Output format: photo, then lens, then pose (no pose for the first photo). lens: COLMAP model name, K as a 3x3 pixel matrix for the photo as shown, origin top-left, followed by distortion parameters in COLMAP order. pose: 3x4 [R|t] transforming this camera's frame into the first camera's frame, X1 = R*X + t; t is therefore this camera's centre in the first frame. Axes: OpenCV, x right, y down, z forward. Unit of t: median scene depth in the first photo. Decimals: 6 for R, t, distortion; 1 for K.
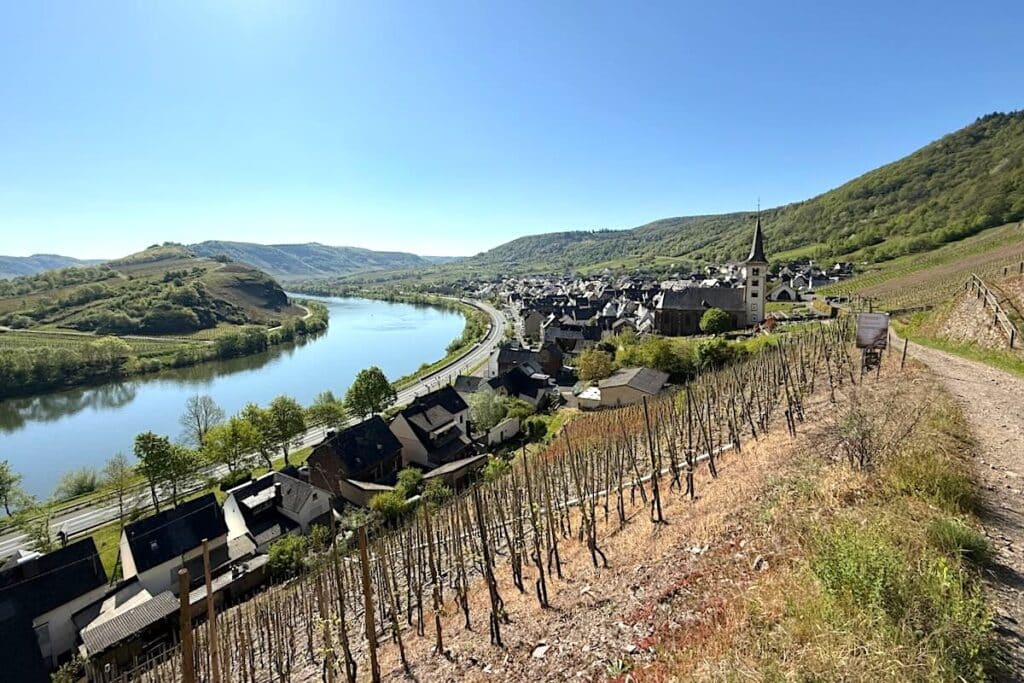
lens RADIAL K [[417.3, 0, 512.5], [0, 417.3, 340.1], [0, 0, 1]] dist [-0.000337, -0.000102]
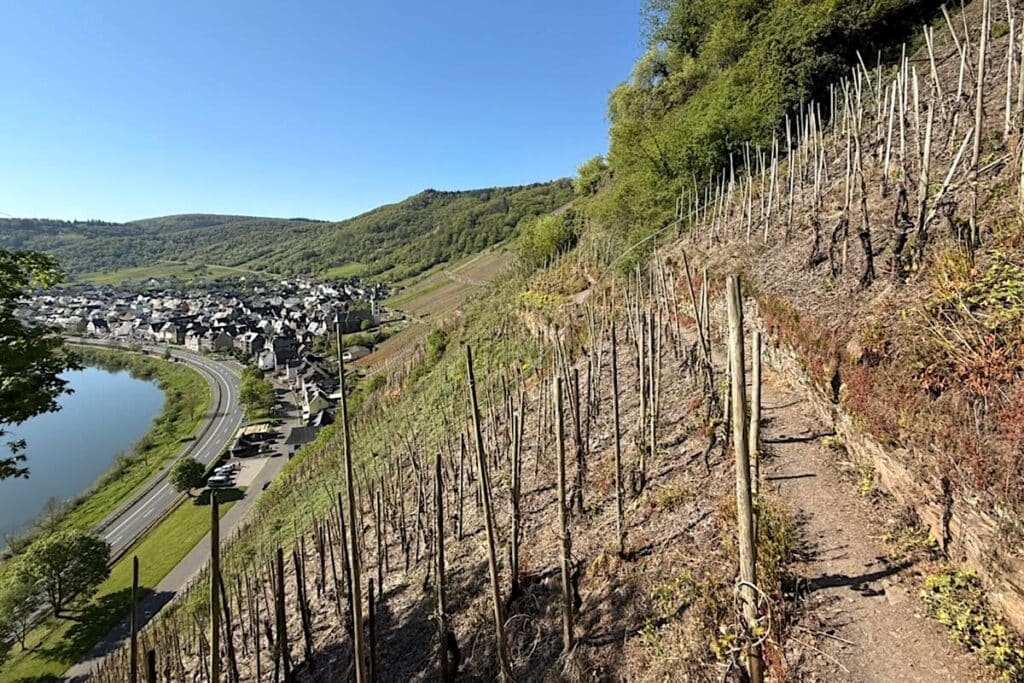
lens RADIAL K [[417.3, 0, 511.9], [0, 417.3, 341.1], [0, 0, 1]] dist [-0.000337, -0.000102]
pose [[0.539741, -0.134011, 0.831096, -0.180882], [0.135786, 0.988180, 0.071156, -0.001380], [-0.830808, 0.074445, 0.551558, -0.183154]]
